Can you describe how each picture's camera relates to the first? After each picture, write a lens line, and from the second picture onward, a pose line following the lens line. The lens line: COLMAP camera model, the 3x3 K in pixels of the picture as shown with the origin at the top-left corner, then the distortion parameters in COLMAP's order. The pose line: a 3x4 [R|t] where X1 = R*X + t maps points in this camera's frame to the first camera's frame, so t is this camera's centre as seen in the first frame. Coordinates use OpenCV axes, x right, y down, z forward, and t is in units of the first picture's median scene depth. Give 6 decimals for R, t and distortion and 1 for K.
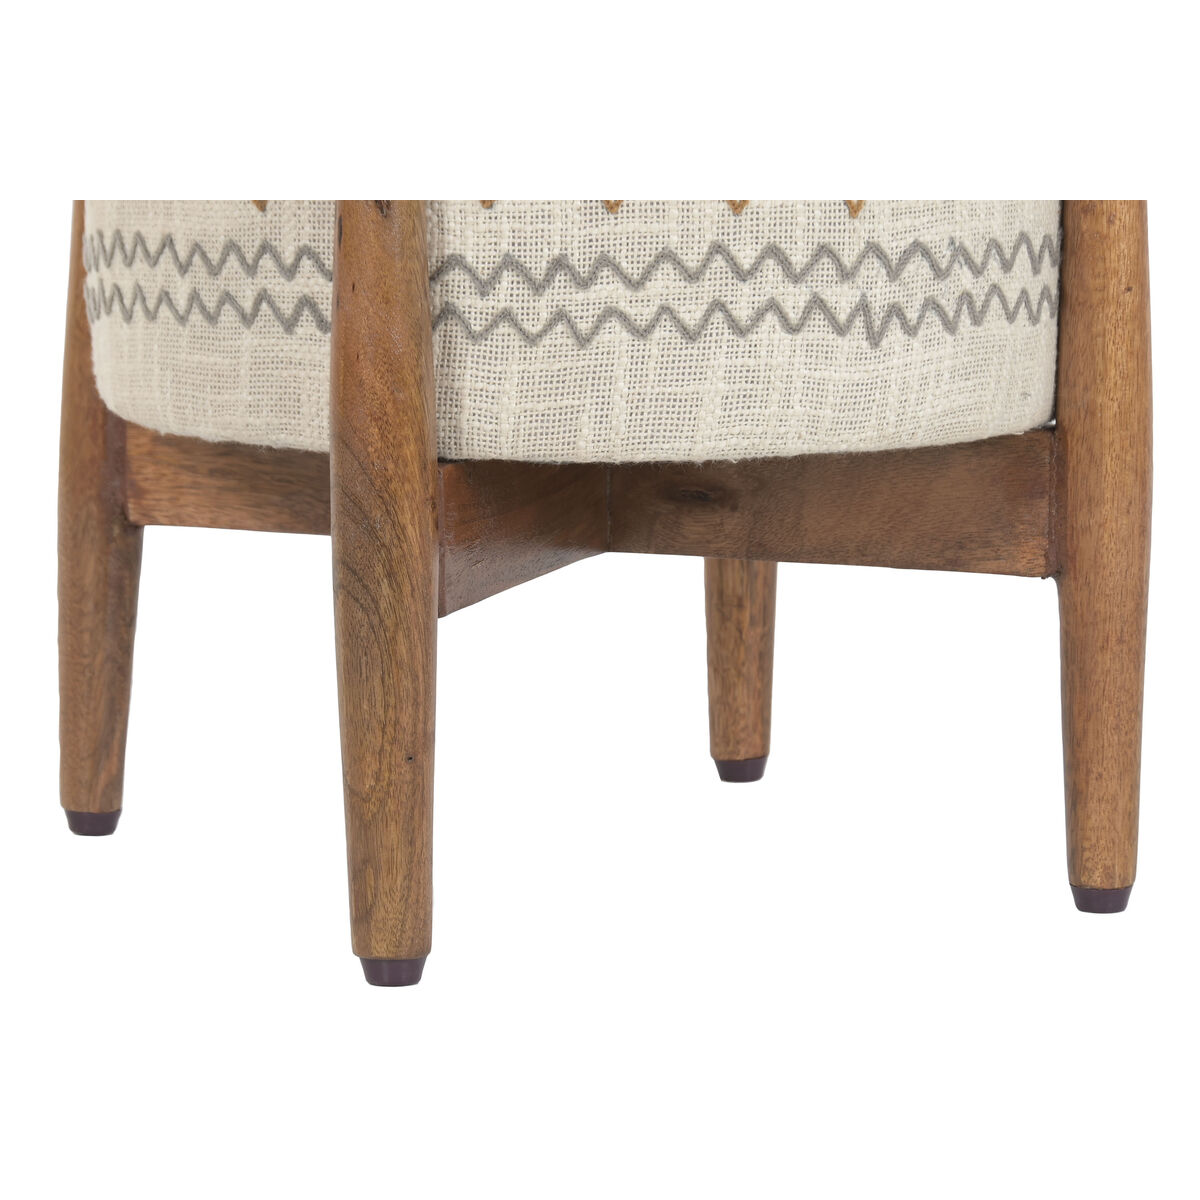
lens RADIAL K [[4971.1, 0, 498.2], [0, 4971.1, 600.1], [0, 0, 1]] dist [0.074906, 0.153117]
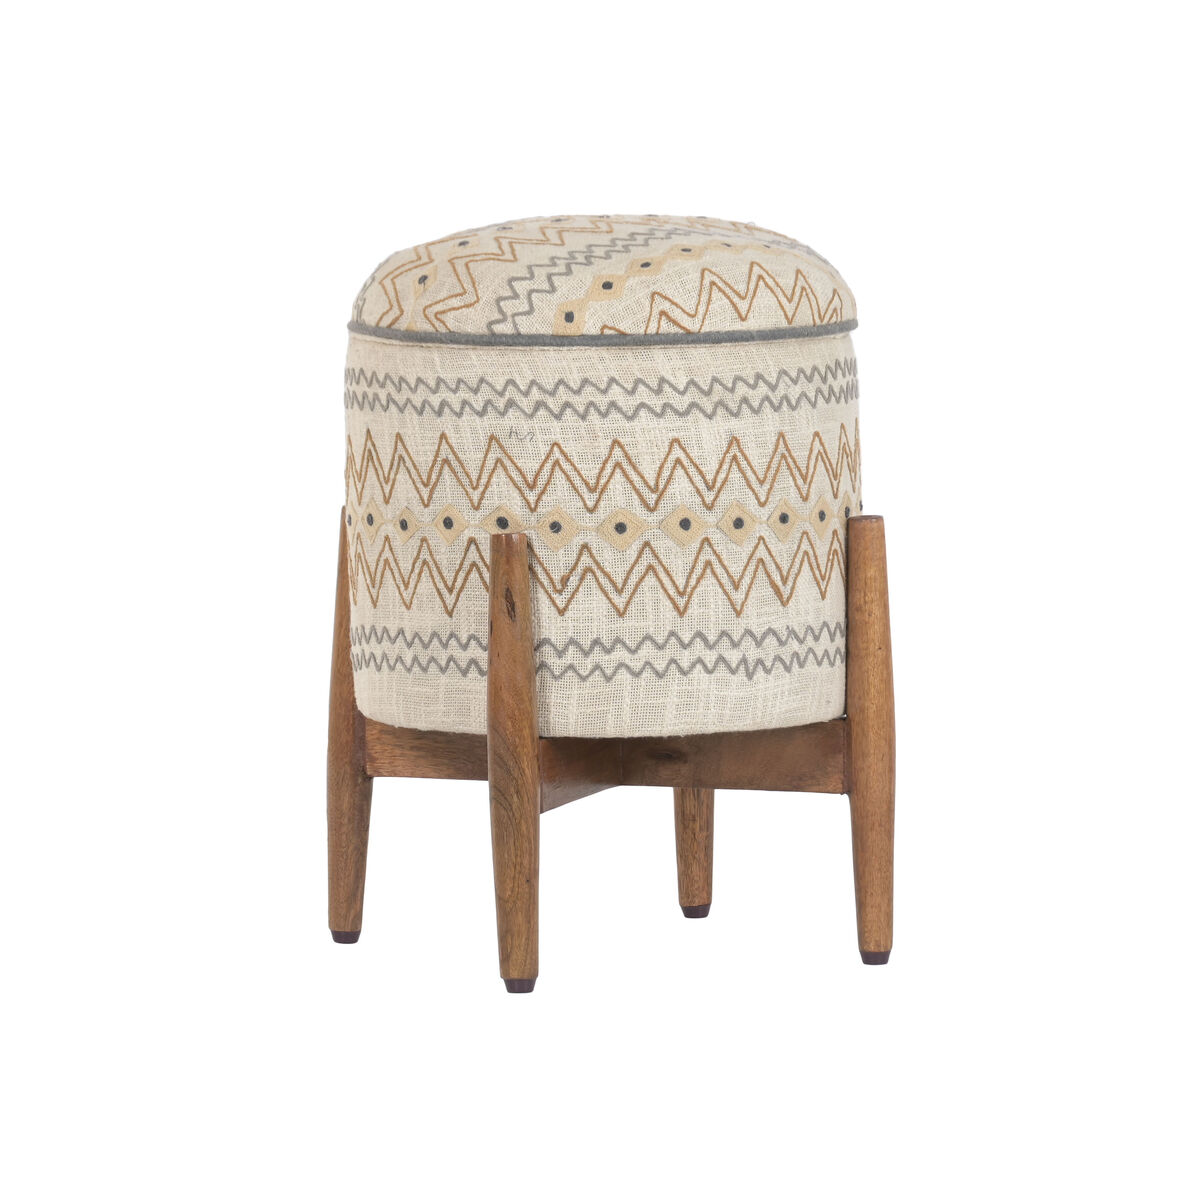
lens RADIAL K [[8464.8, 0, 600.0], [0, 8464.8, 600.0], [0, 0, 1]] dist [0.159573, -3.360257]
pose [[0.999652, -0.012964, 0.022963, -0.065924], [0.014162, 0.998506, -0.052776, 0.099639], [-0.022244, 0.053083, 0.998342, -2.484397]]
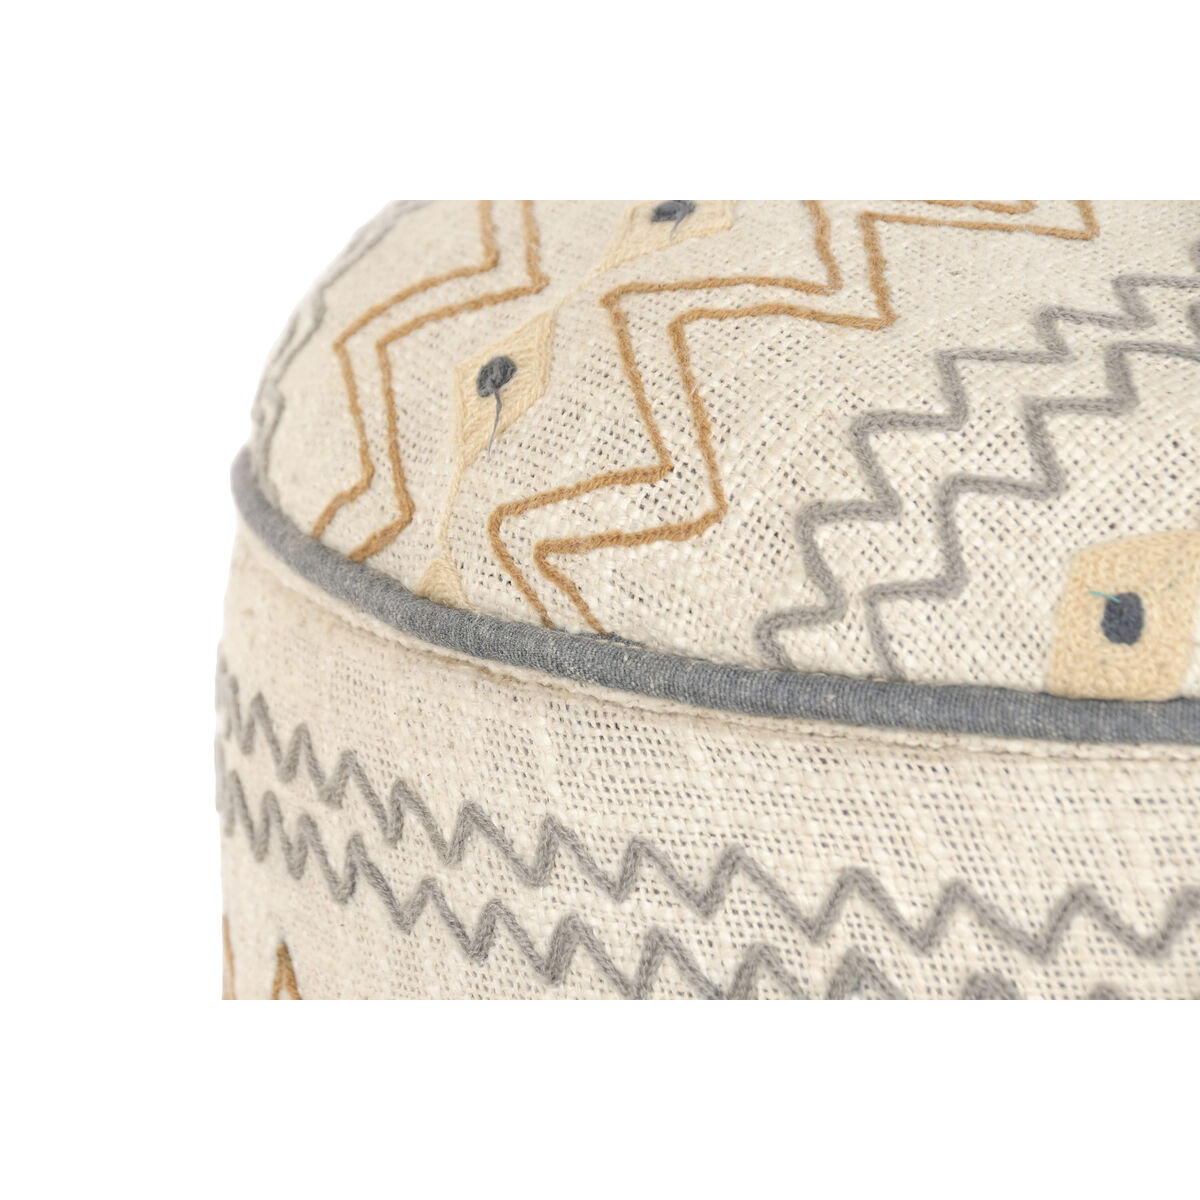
lens RADIAL K [[6140.2, 0, 600.0], [0, 6140.2, 600.0], [0, 0, 1]] dist [0.286358, 0.357027]
pose [[0.999284, -0.000296, -0.037843, -0.024013], [0.003983, 0.995240, 0.097372, -0.255094], [0.037634, -0.097453, 0.994528, 0.401413]]
